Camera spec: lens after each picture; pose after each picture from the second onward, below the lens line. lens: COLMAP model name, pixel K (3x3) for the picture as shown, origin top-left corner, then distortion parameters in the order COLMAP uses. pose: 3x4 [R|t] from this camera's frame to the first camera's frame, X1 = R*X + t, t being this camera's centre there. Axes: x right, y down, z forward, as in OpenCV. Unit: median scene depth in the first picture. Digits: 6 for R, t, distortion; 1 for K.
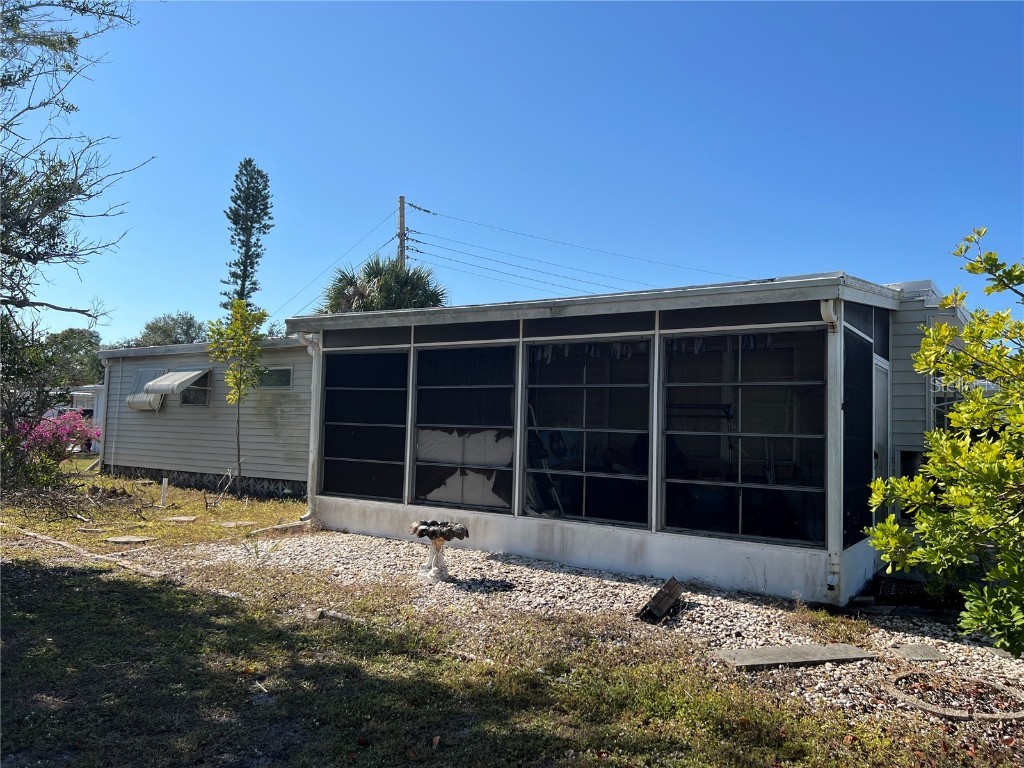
lens RADIAL K [[774.7, 0, 514.5], [0, 774.7, 397.3], [0, 0, 1]] dist [0.109106, -0.146394]
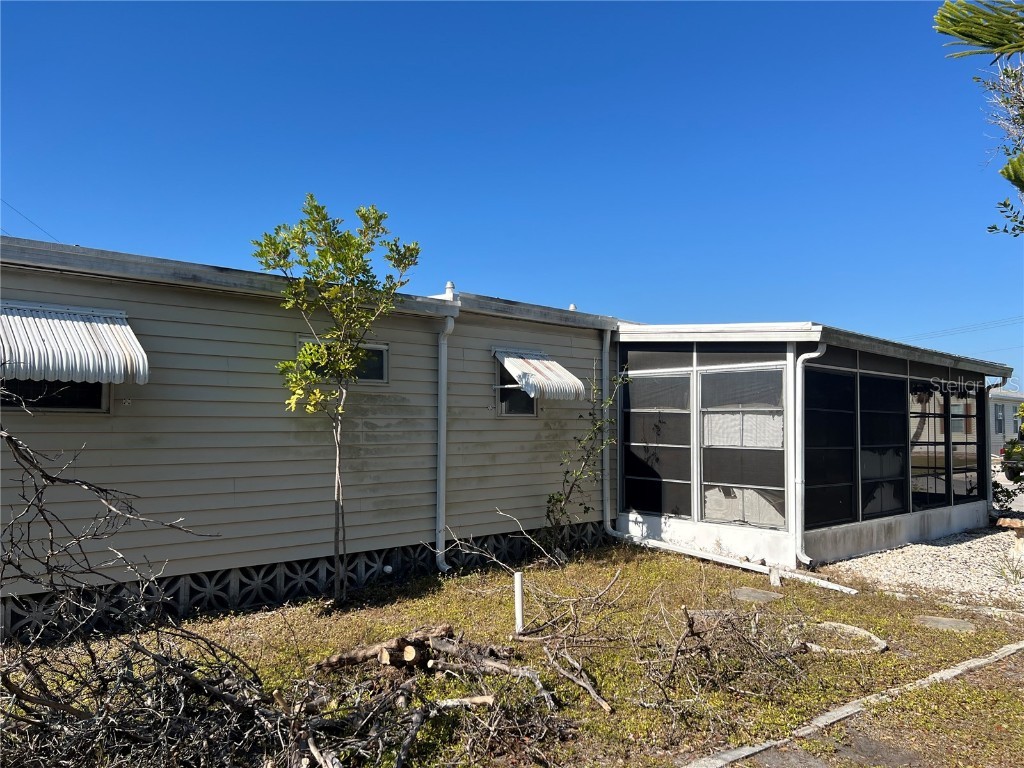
lens RADIAL K [[774.7, 0, 514.5], [0, 774.7, 397.3], [0, 0, 1]] dist [0.109106, -0.146394]
pose [[0.198812, 0.005237, 0.980024, -0.814103], [-0.046646, 0.998903, 0.004125, -0.009116], [-0.978927, -0.046534, 0.198838, 0.797480]]
